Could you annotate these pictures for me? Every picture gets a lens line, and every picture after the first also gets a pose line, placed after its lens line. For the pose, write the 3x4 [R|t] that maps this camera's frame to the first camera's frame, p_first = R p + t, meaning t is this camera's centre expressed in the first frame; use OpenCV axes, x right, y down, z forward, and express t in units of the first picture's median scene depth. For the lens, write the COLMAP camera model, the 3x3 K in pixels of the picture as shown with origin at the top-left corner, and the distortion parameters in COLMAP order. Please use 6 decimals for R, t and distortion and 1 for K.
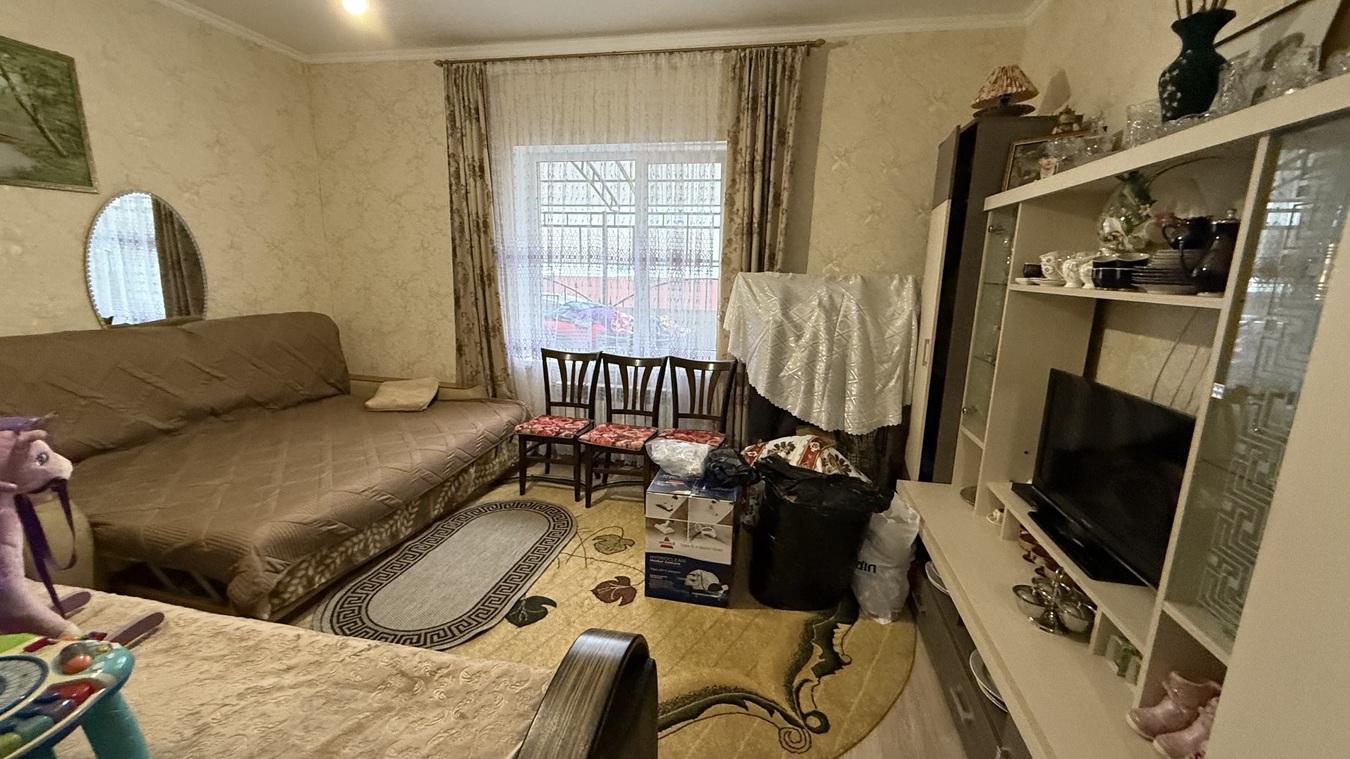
lens RADIAL K [[535.9, 0, 670.0], [0, 535.9, 379.1], [0, 0, 1]] dist [-0.001295, 0.000152]
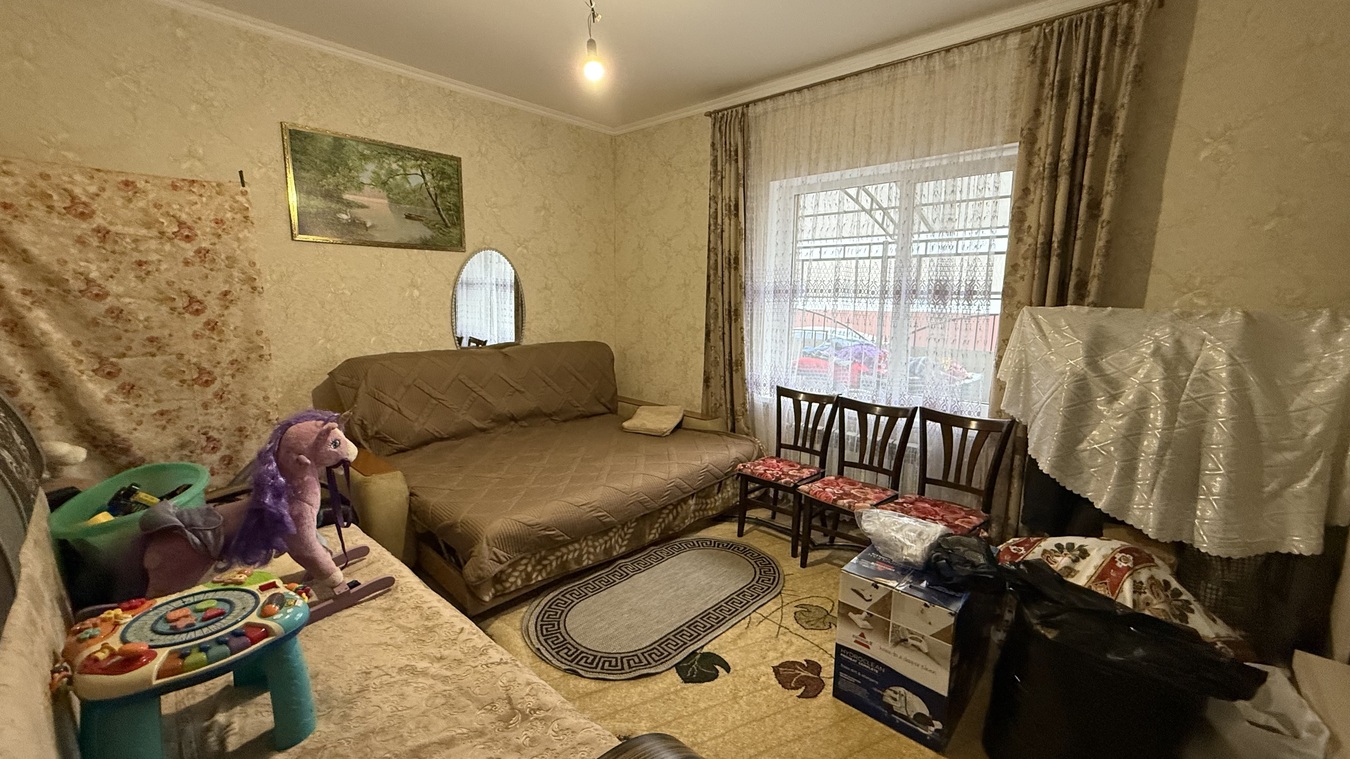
lens RADIAL K [[535.9, 0, 670.0], [0, 535.9, 379.1], [0, 0, 1]] dist [-0.001295, 0.000152]
pose [[0.856932, 0.065489, -0.511251, 0.100723], [-0.097618, 0.994565, -0.036222, -0.020153], [0.506100, 0.080947, 0.858668, 0.099602]]
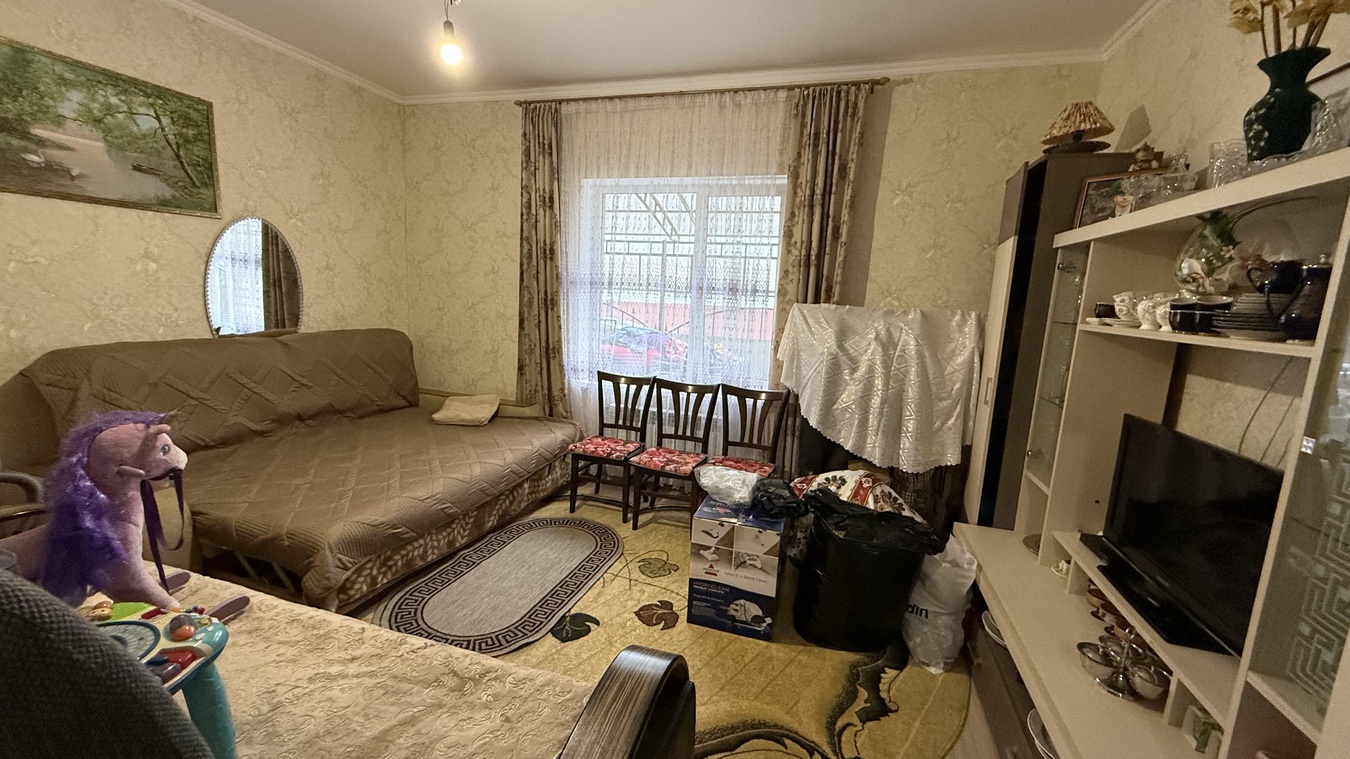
lens RADIAL K [[535.9, 0, 670.0], [0, 535.9, 379.1], [0, 0, 1]] dist [-0.001295, 0.000152]
pose [[0.994289, 0.041616, -0.098275, 0.000794], [-0.046455, 0.997792, -0.047473, 0.000992], [0.096082, 0.051767, 0.994026, -0.015417]]
